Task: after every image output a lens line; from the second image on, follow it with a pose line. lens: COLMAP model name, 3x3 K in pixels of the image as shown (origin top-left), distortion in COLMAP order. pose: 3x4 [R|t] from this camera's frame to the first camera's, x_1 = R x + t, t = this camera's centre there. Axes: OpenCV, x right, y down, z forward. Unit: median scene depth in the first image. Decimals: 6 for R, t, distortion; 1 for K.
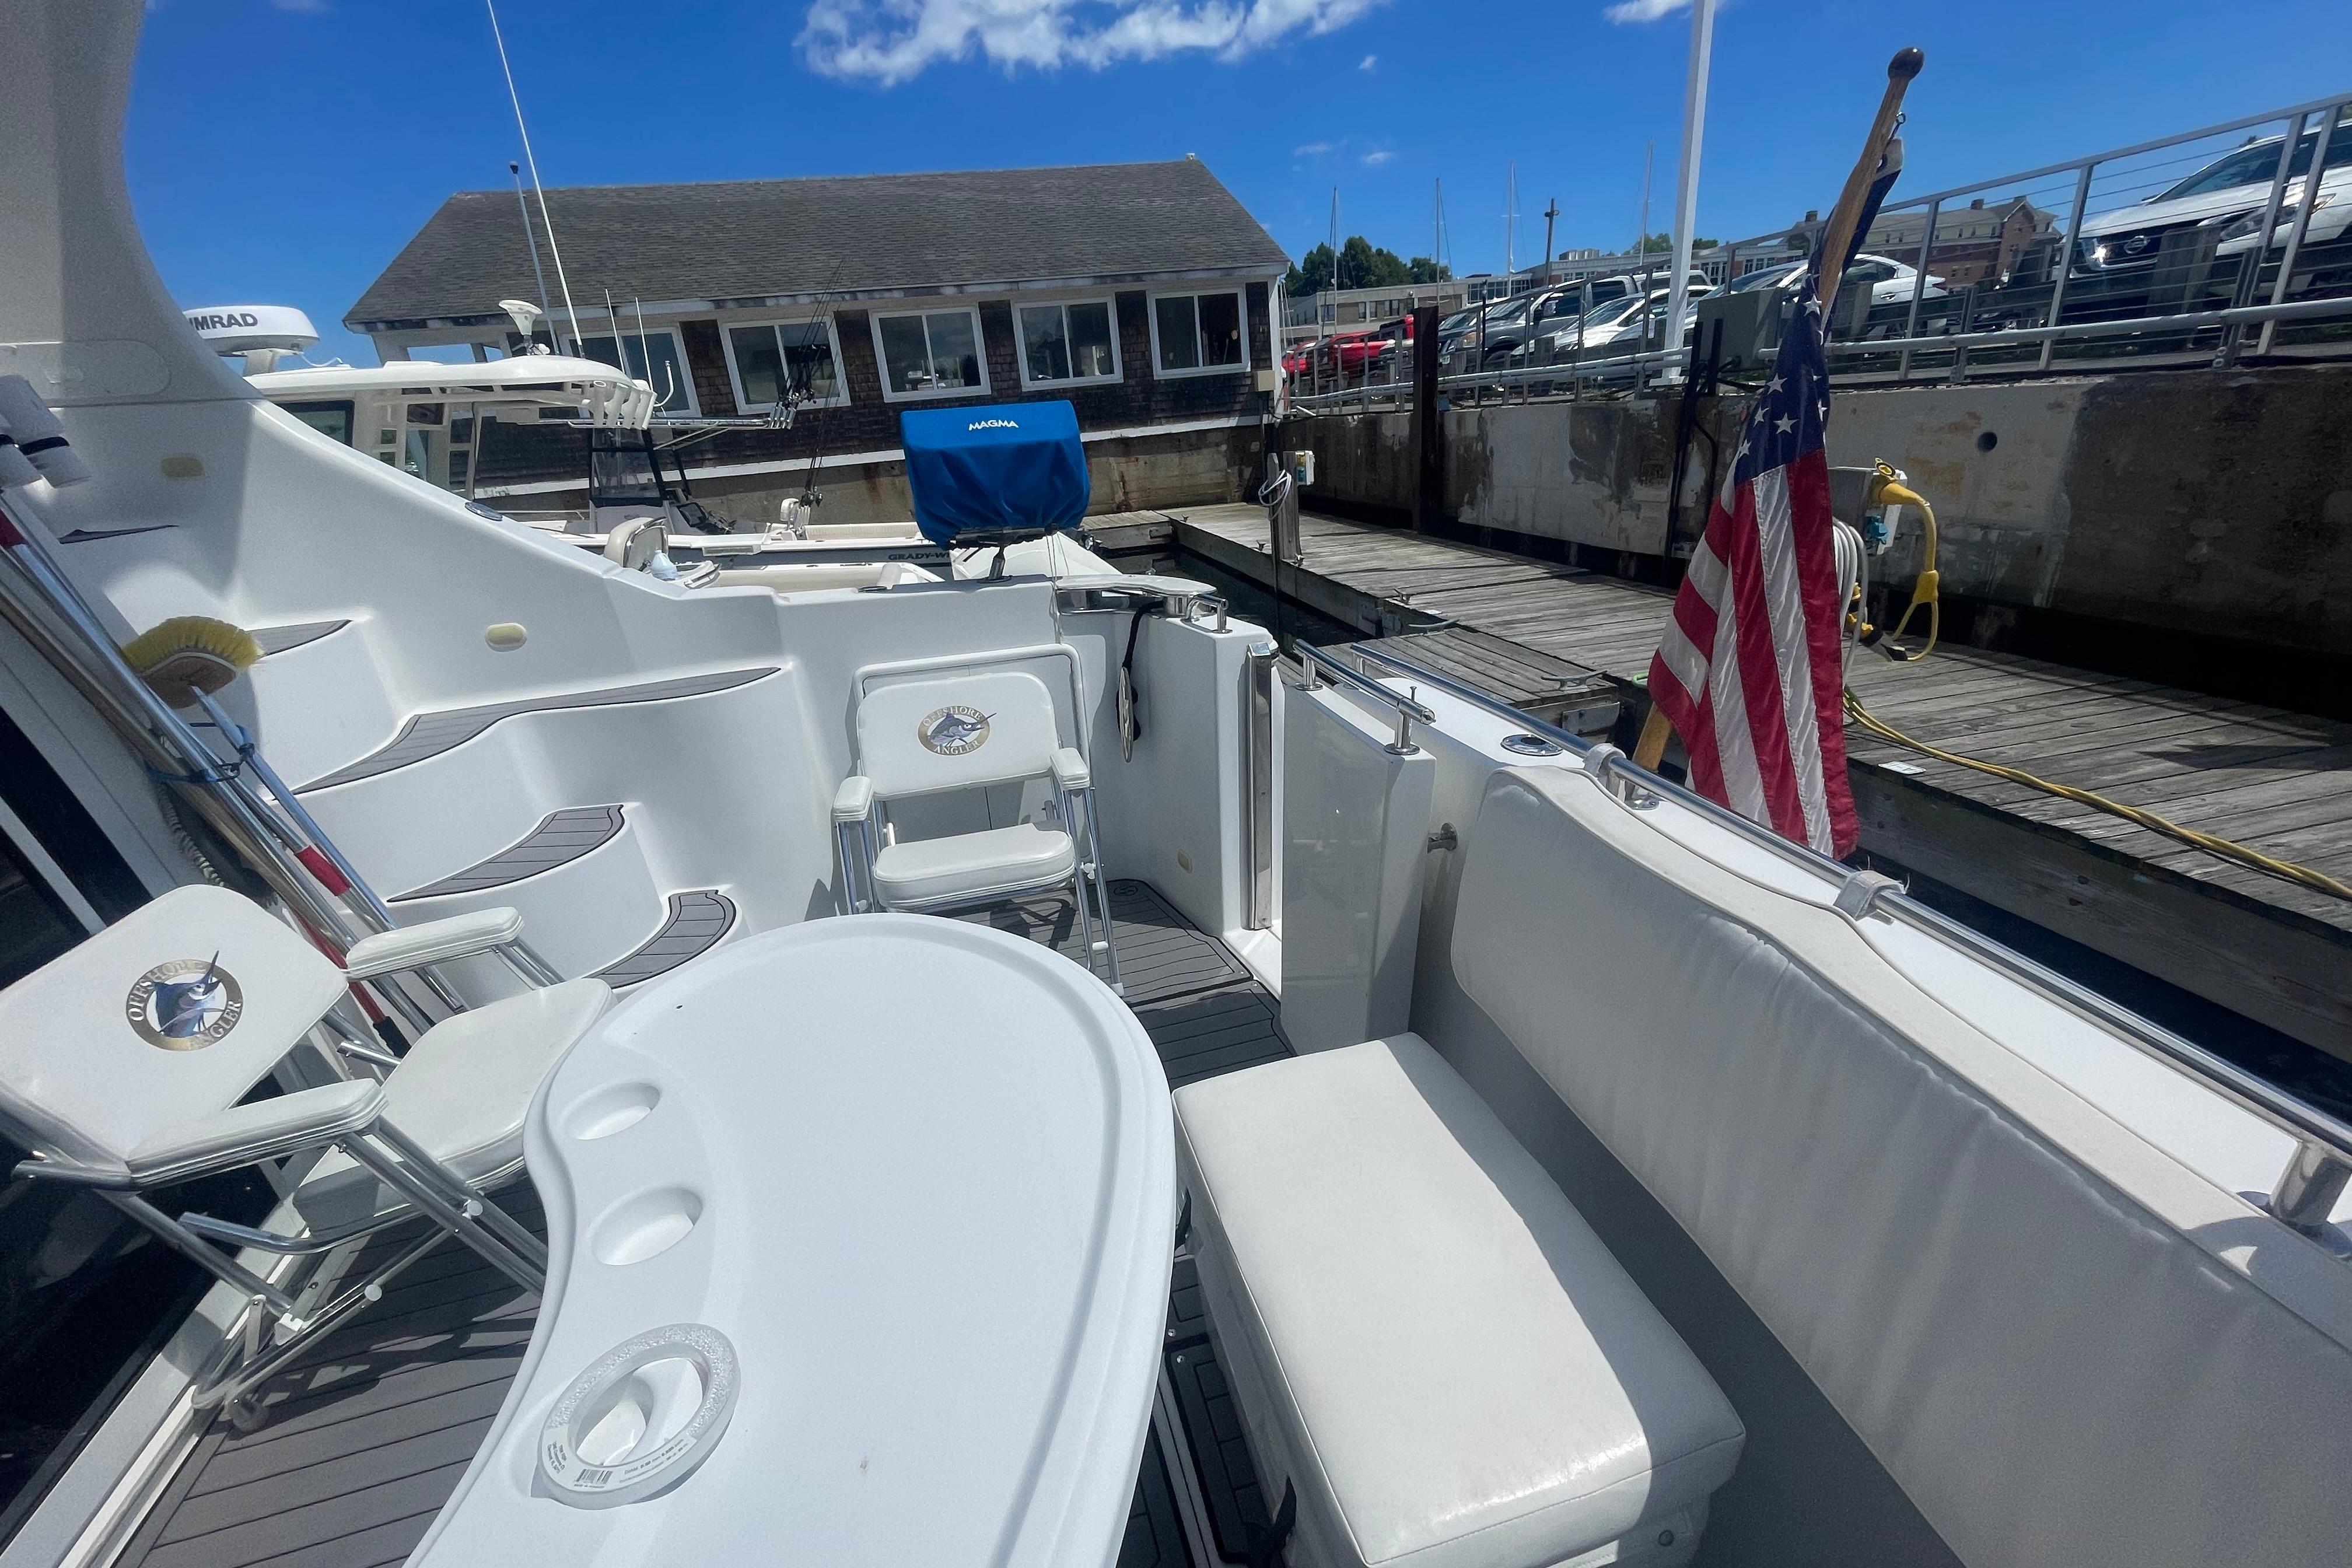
lens RADIAL K [[994.3, 0, 1176.0], [0, 994.3, 784.0], [0, 0, 1]] dist [-0.014834, -0.000066]
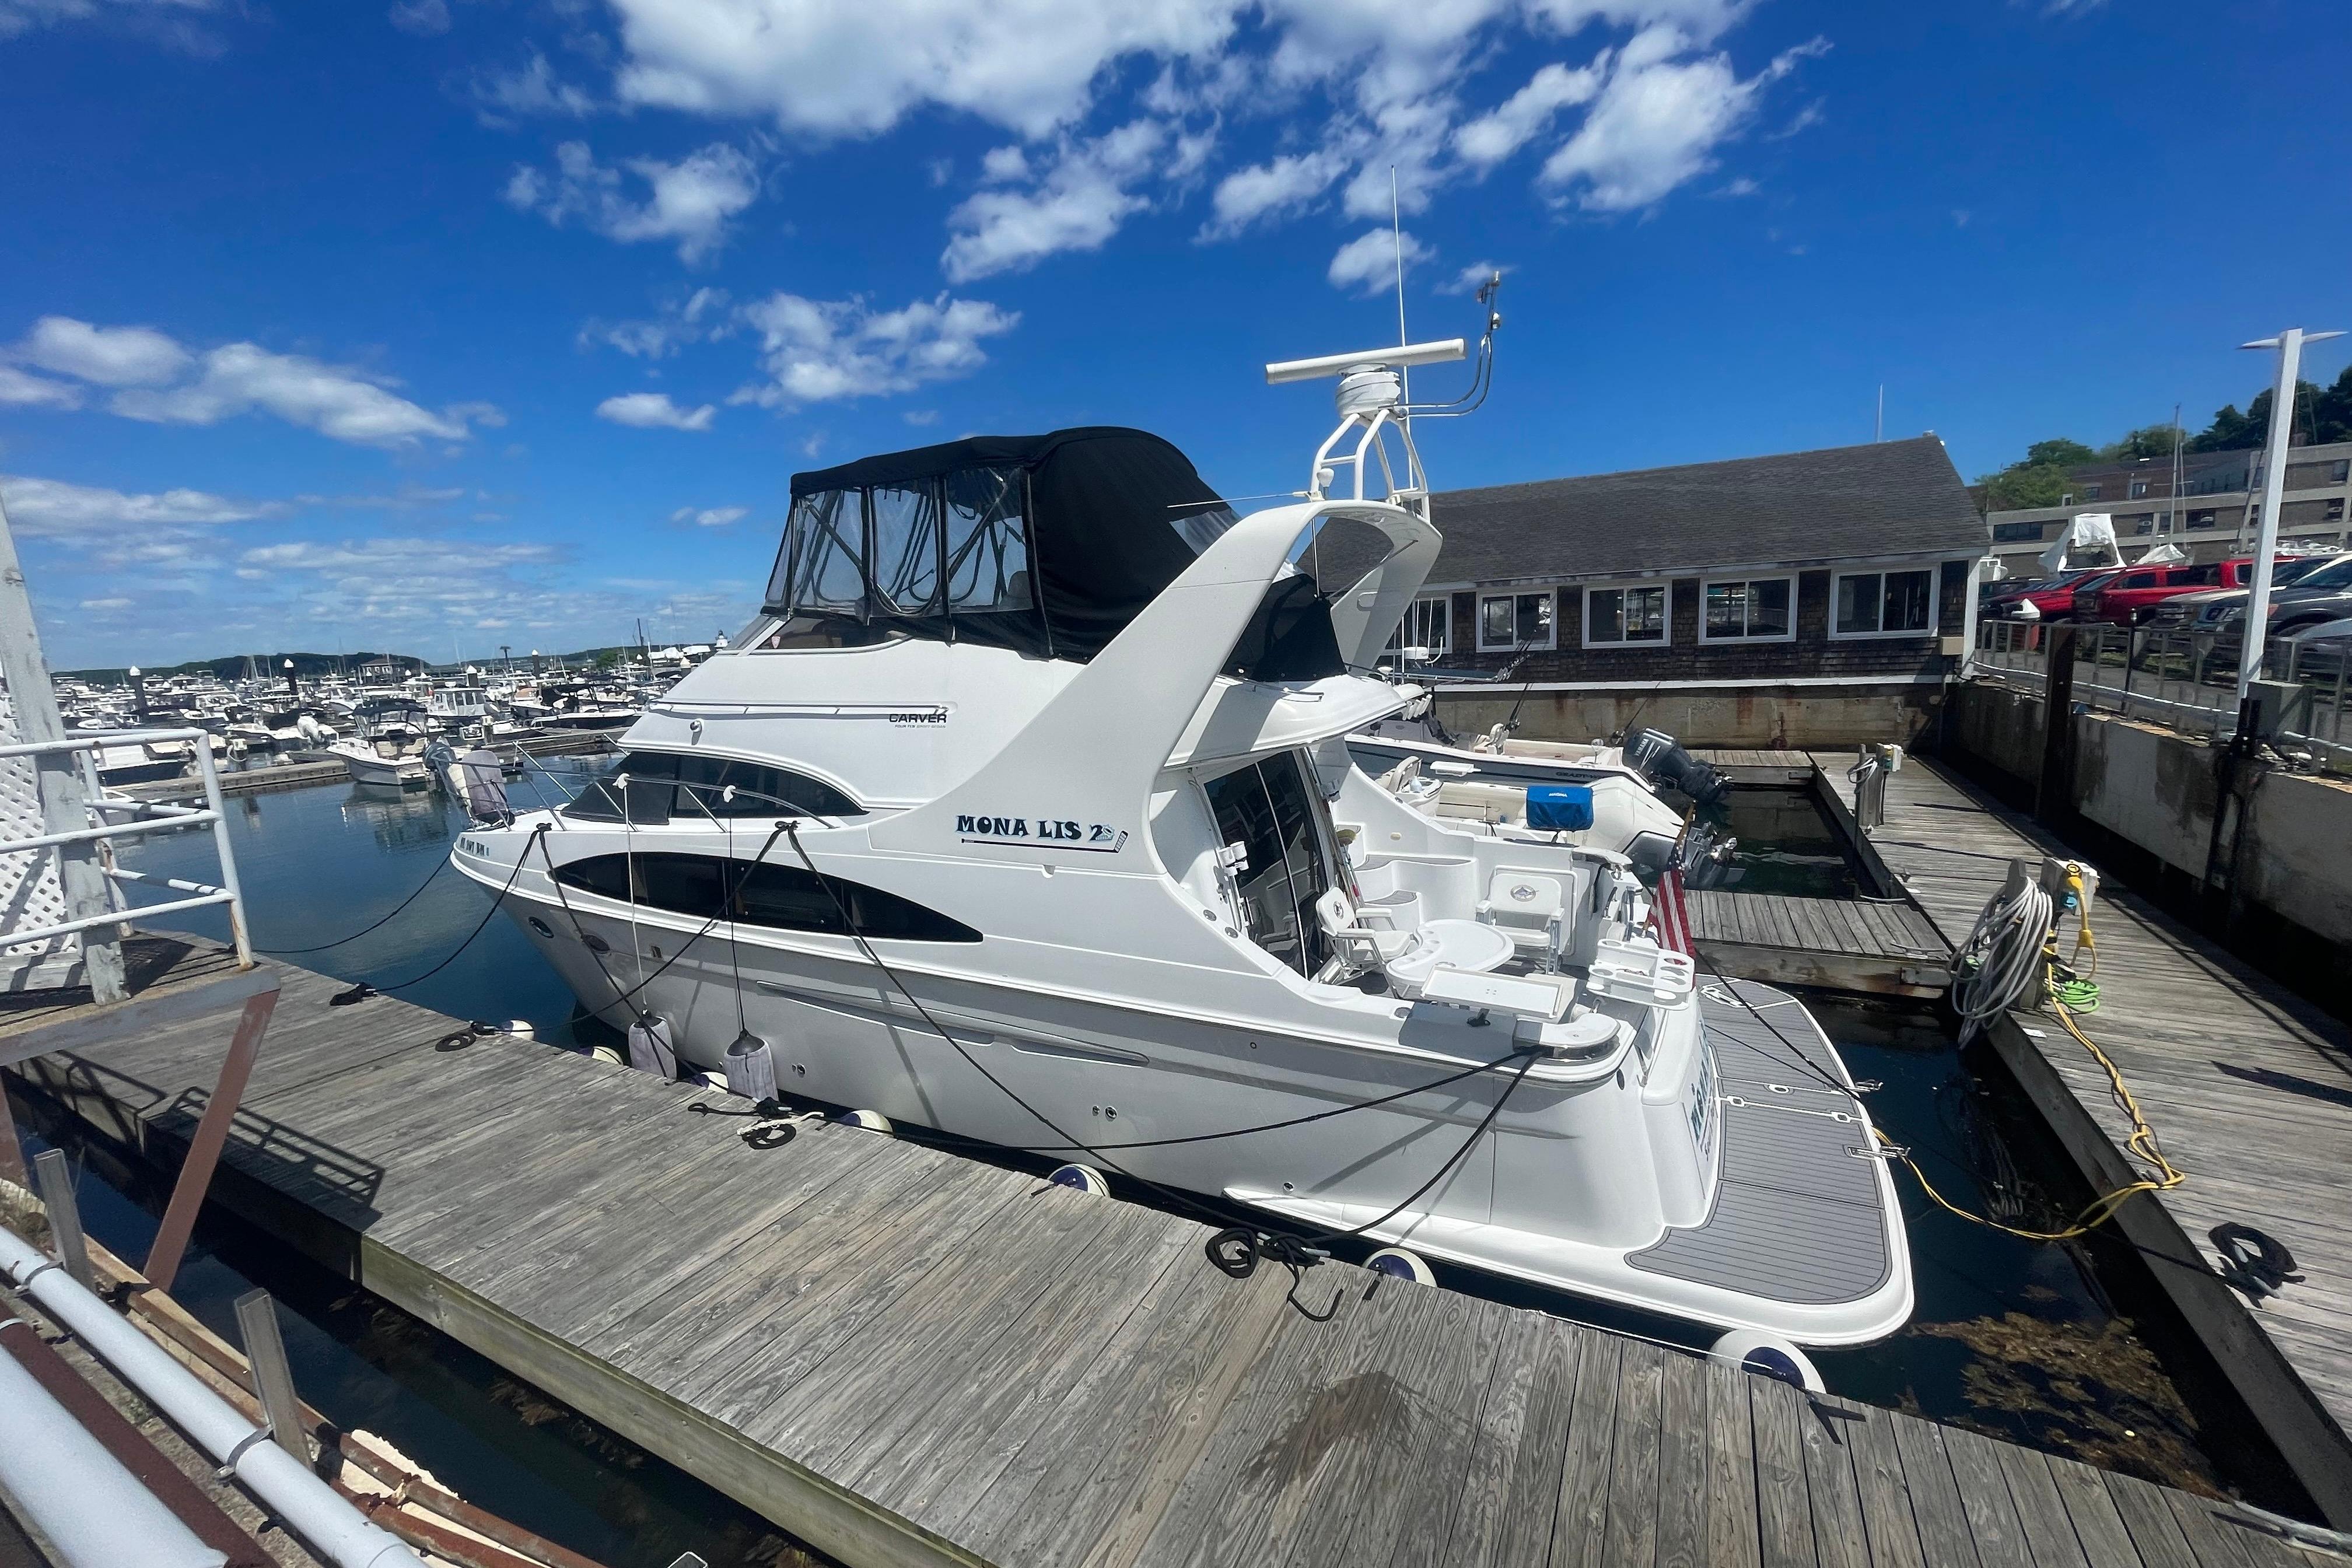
lens RADIAL K [[961.7, 0, 1178.1], [0, 961.7, 784.4], [0, 0, 1]] dist [-0.002884, -0.000032]
pose [[0.772107, 0.145655, -0.618575, 0.123259], [-0.235157, 0.969770, -0.065173, 0.010450], [0.590382, 0.195783, 0.783018, -0.332517]]
